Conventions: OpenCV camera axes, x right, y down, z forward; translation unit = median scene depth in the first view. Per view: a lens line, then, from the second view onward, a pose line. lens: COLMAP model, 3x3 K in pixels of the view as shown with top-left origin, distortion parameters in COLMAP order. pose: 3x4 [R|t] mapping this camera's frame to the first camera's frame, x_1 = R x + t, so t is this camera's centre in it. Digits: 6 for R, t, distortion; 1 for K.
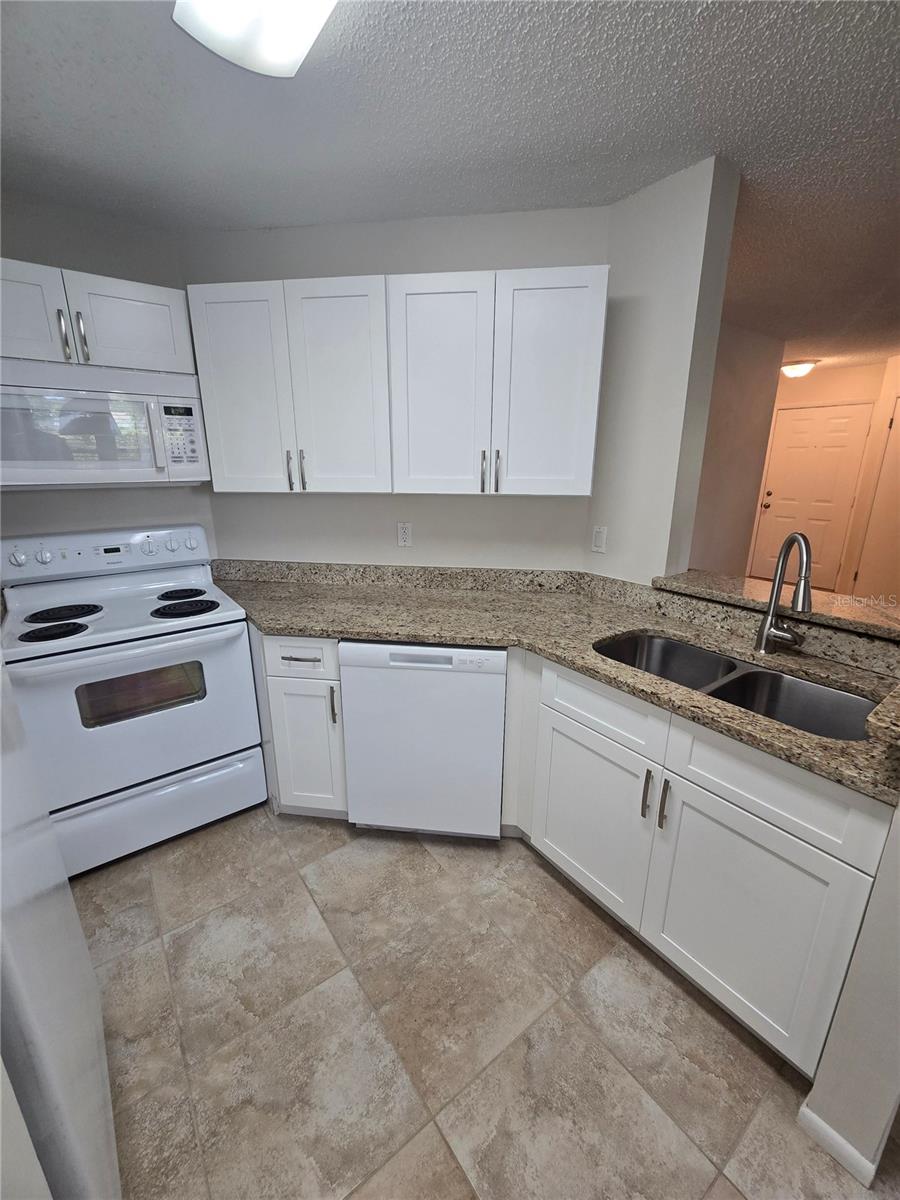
lens RADIAL K [[489.2, 0, 447.3], [0, 489.2, 596.8], [0, 0, 1]] dist [-0.002429, 0.000021]
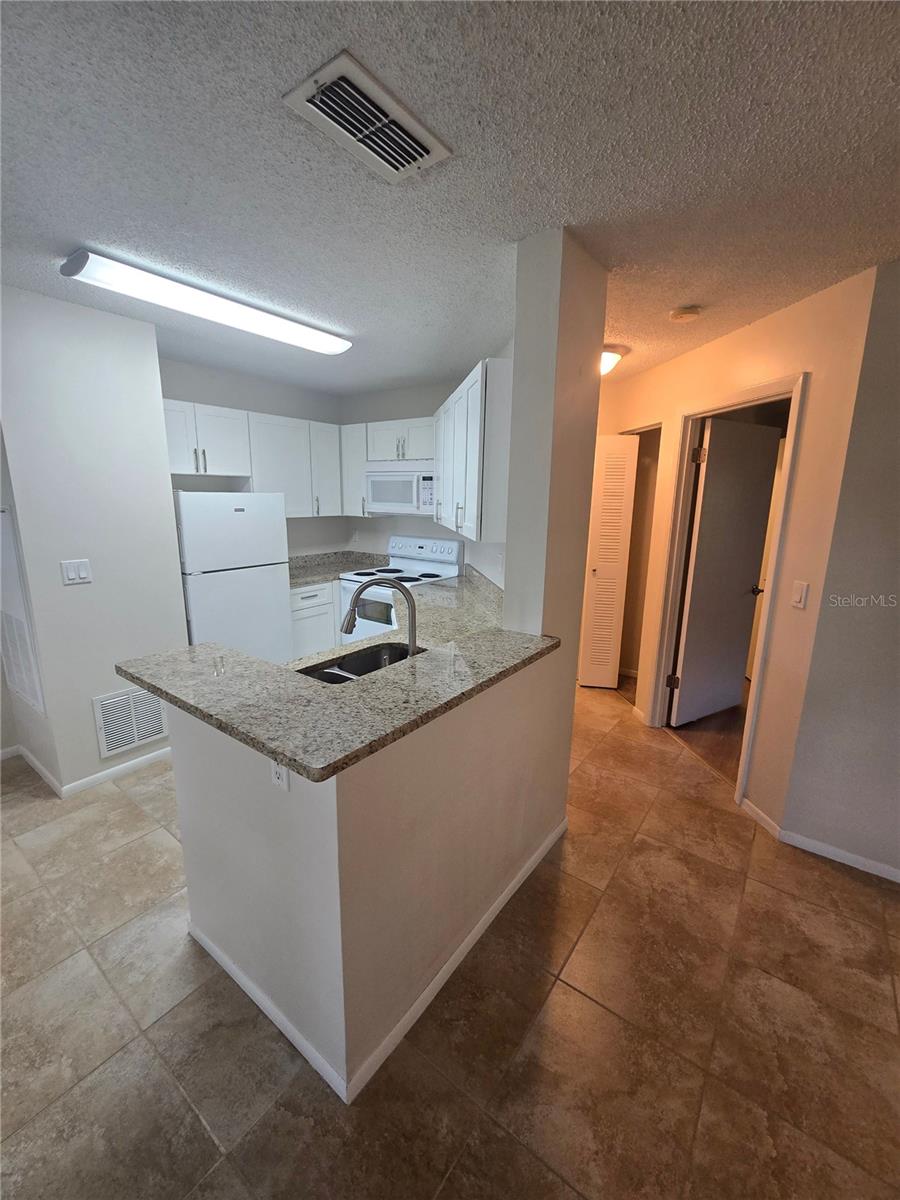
lens RADIAL K [[489.2, 0, 448.9], [0, 489.2, 596.9], [0, 0, 1]] dist [-0.002429, 0.000021]
pose [[0.286686, 0.203729, -0.936112, 1.481375], [-0.275005, 0.953504, 0.123293, -0.216124], [0.917705, 0.222090, 0.329383, 0.601660]]
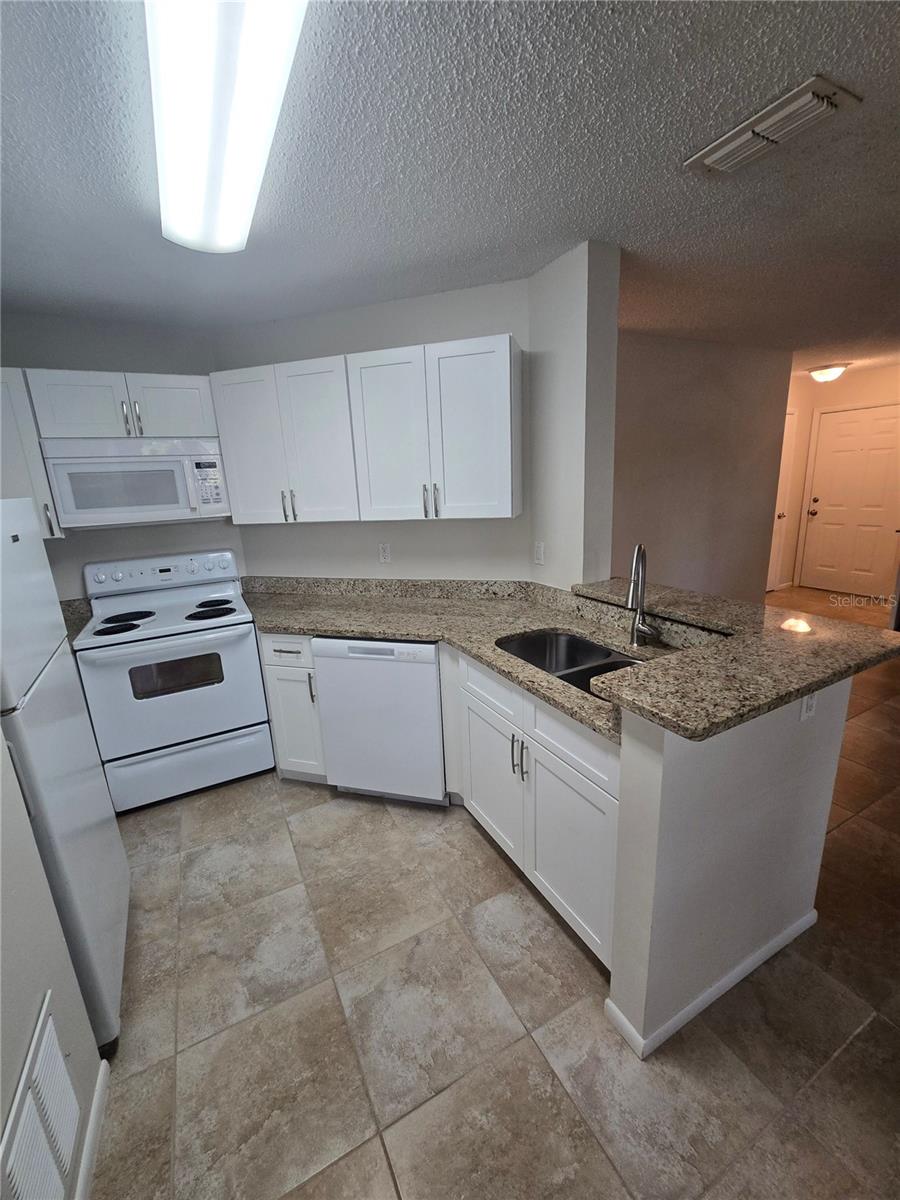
lens RADIAL K [[489.2, 0, 448.8], [0, 489.2, 600.8], [0, 0, 1]] dist [-0.002429, 0.000021]
pose [[0.986668, -0.009427, -0.162474, 0.349287], [0.005199, 0.999637, -0.026430, 0.030824], [0.162665, 0.025233, 0.986359, -0.220064]]
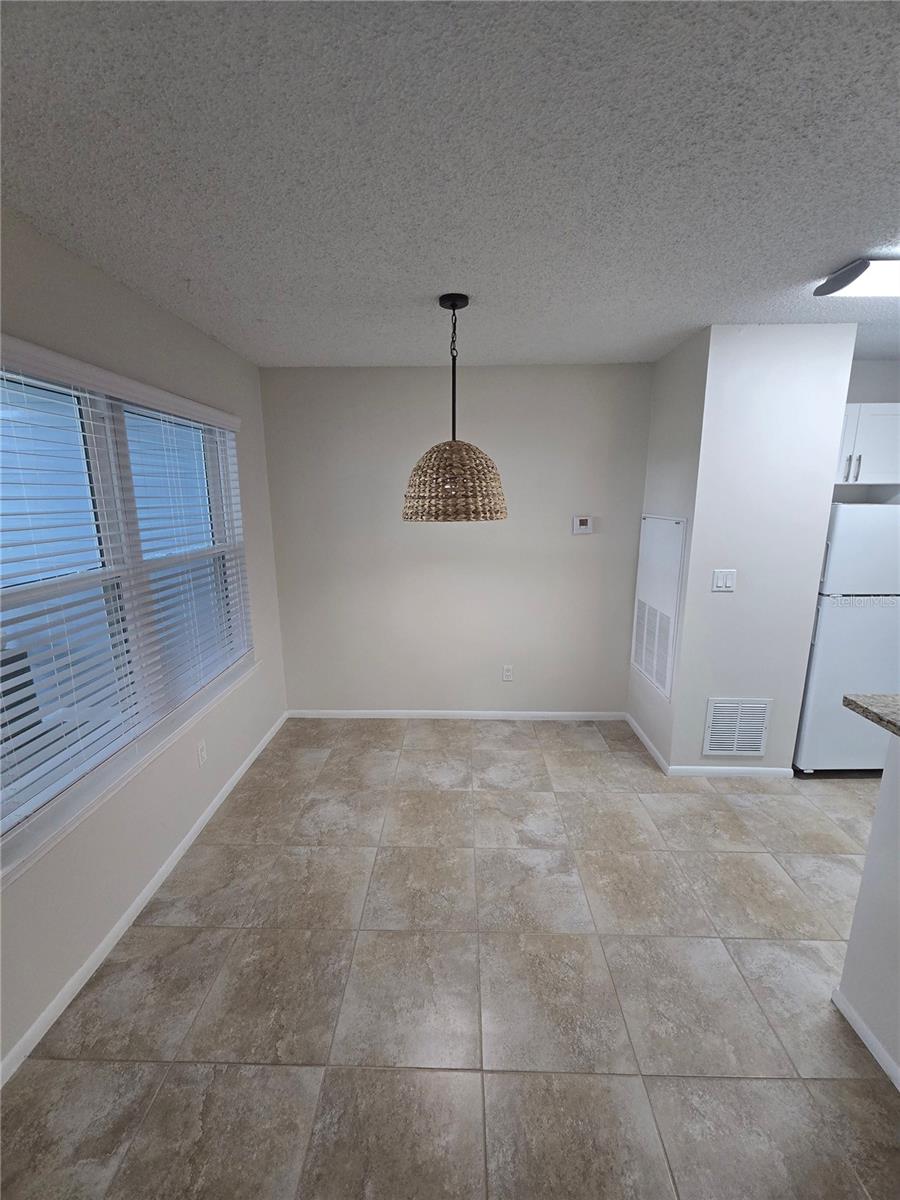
lens RADIAL K [[489.2, 0, 447.9], [0, 489.2, 596.6], [0, 0, 1]] dist [-0.002429, 0.000021]
pose [[-0.623667, 0.164036, -0.764285, 1.539020], [-0.207353, 0.907992, 0.364082, -0.145192], [0.753687, 0.385542, -0.532271, 0.246392]]
